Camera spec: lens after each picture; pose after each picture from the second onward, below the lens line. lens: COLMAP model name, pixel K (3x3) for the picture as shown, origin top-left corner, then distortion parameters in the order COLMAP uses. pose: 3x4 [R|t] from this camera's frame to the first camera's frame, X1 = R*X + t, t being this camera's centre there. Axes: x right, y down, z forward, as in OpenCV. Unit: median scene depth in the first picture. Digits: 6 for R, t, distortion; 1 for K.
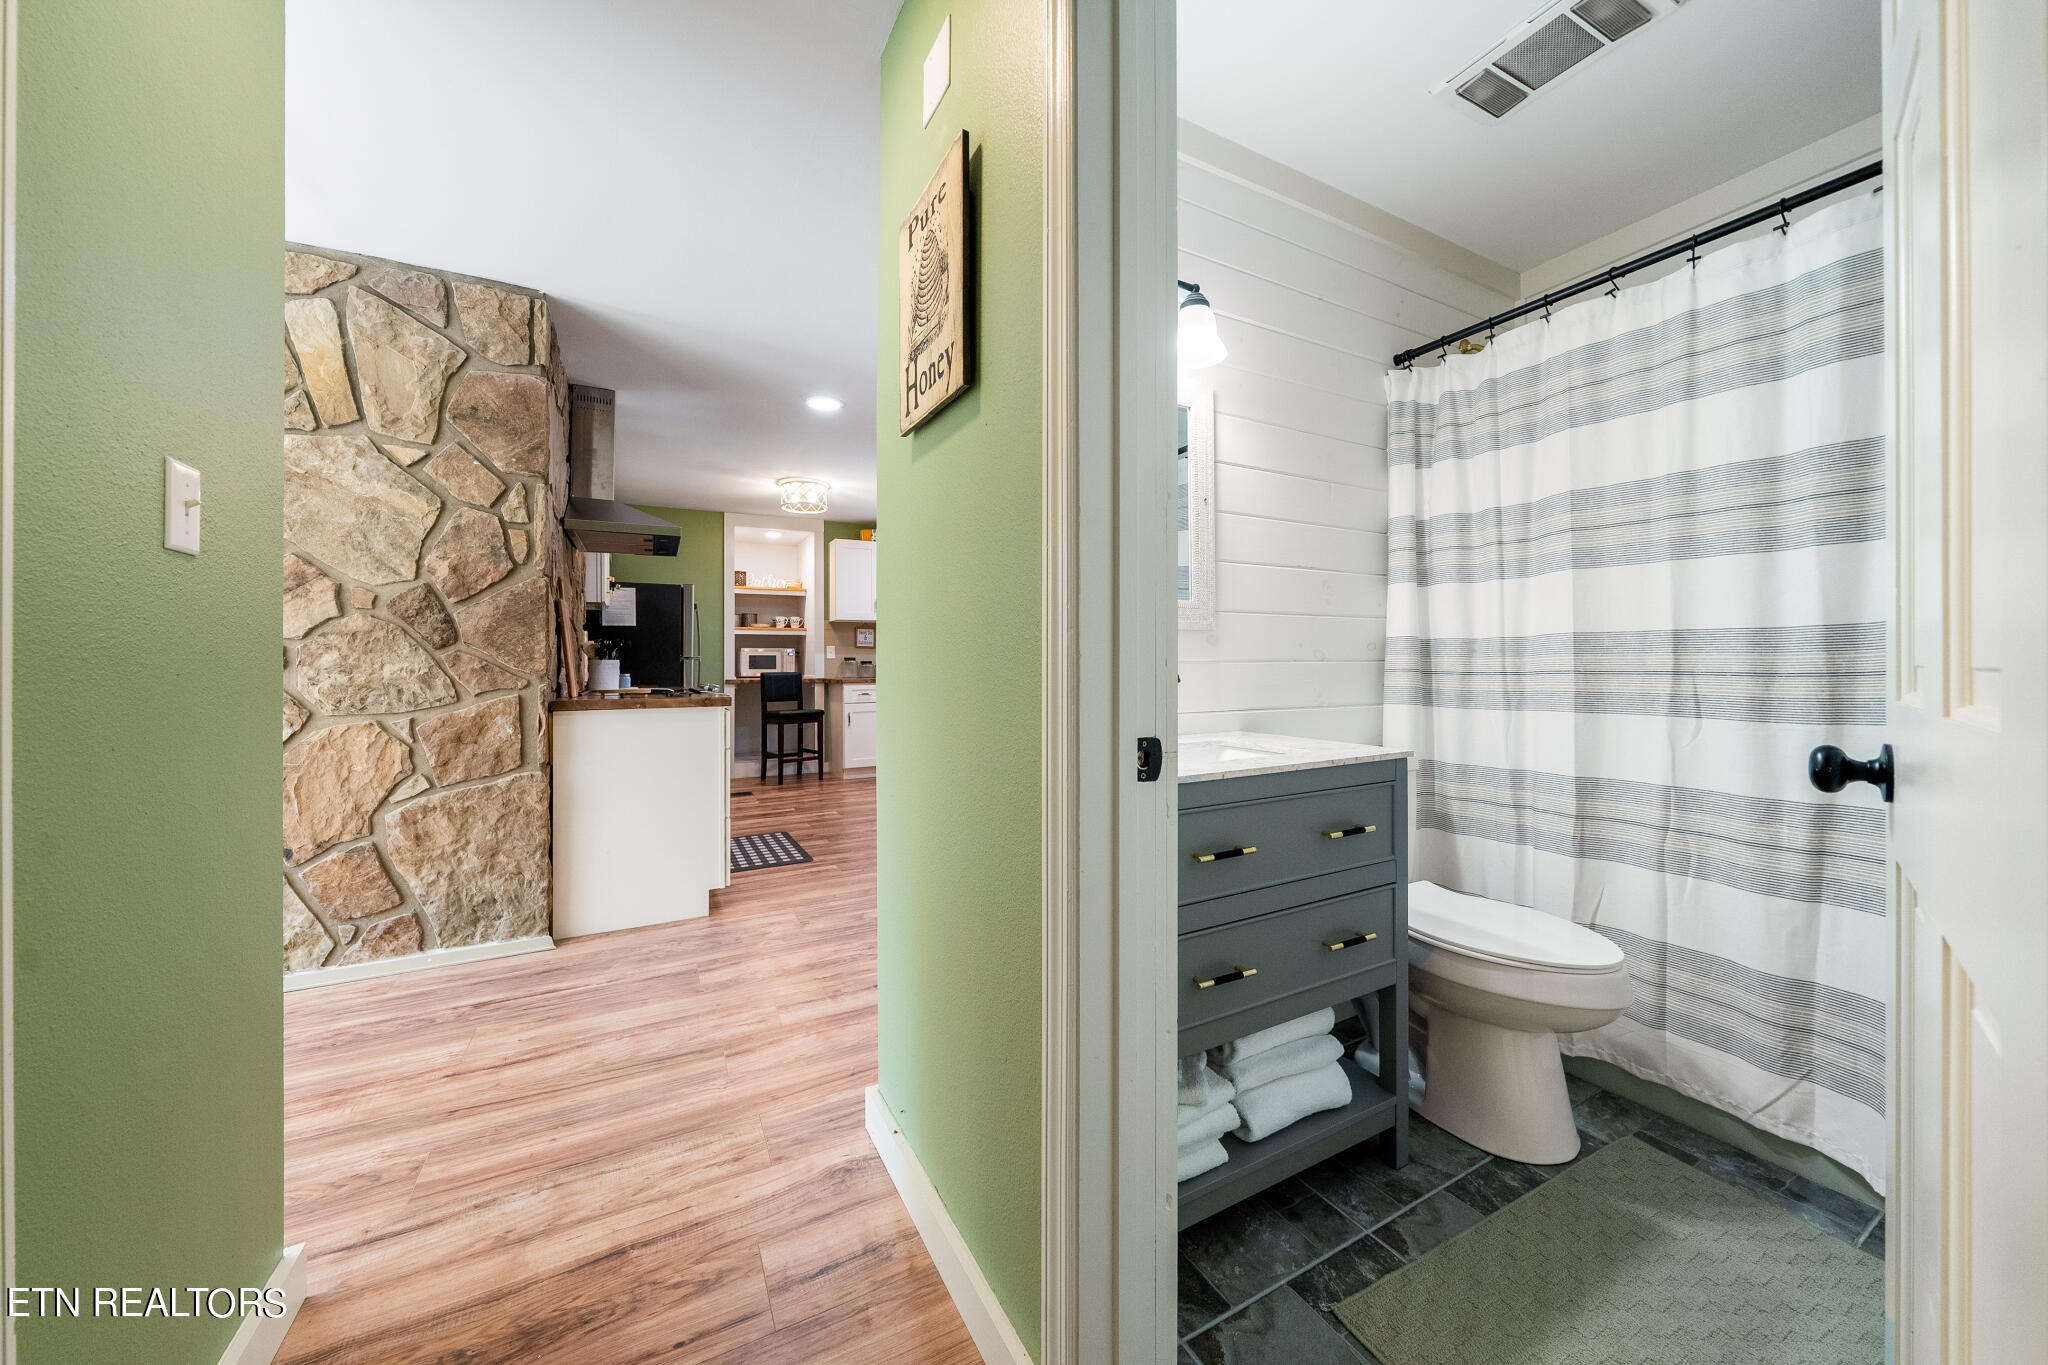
lens RADIAL K [[700.7, 0, 1032.5], [0, 700.7, 653.3], [0, 0, 1]] dist [-0.002402, -0.000037]
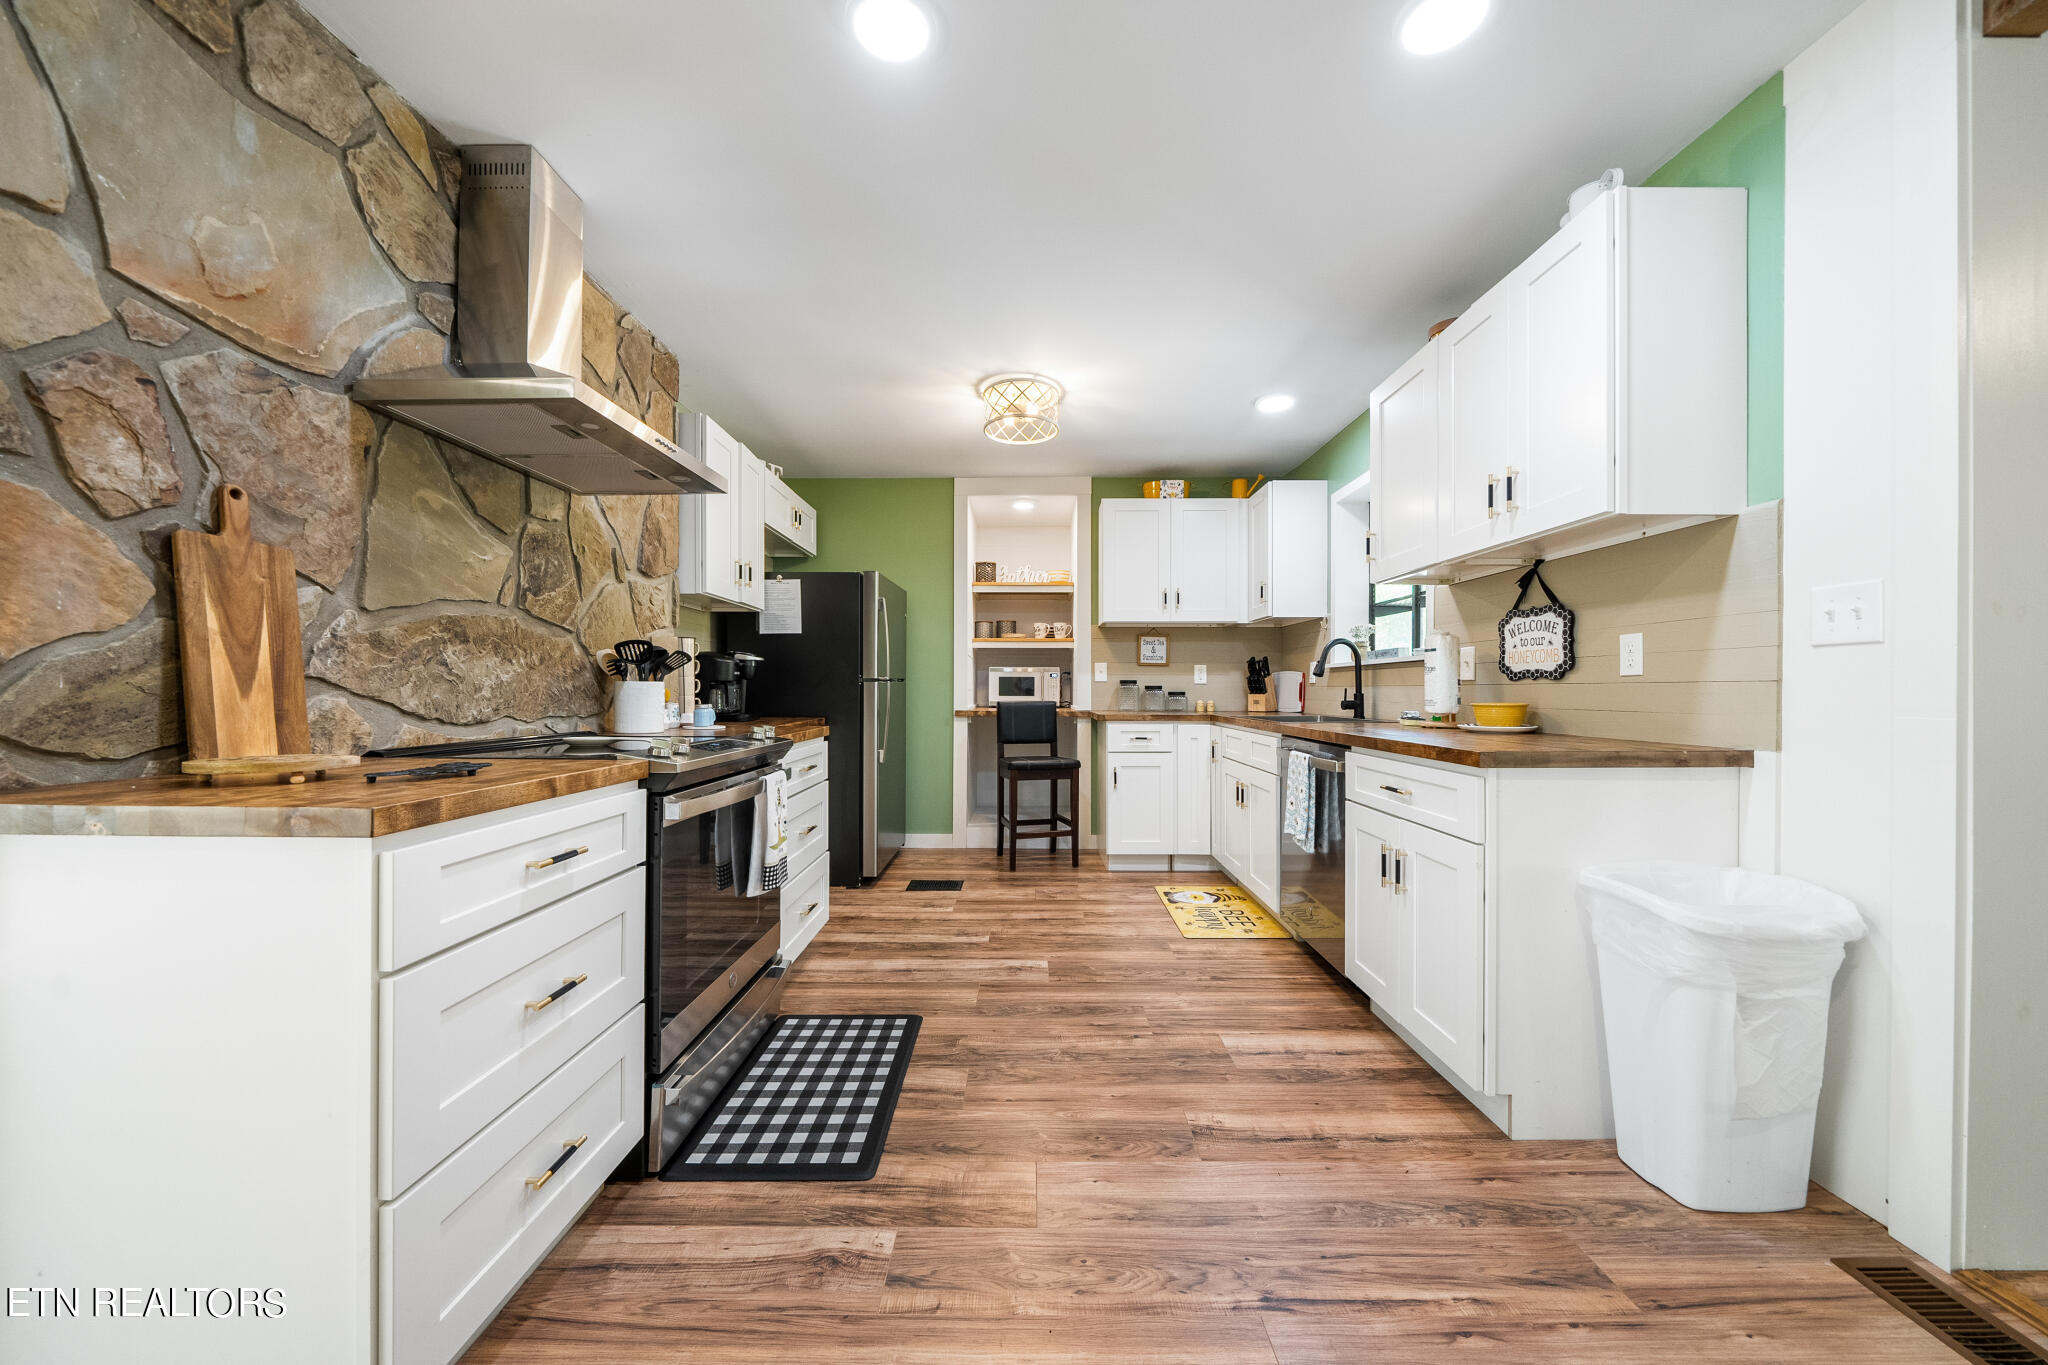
lens RADIAL K [[700.7, 0, 1025.4], [0, 700.7, 689.8], [0, 0, 1]] dist [-0.002402, -0.000037]
pose [[0.870112, 0.003922, -0.492838, -0.021926], [0.003346, 0.999898, 0.013866, 0.005954], [0.492842, -0.013714, 0.870011, 0.386187]]
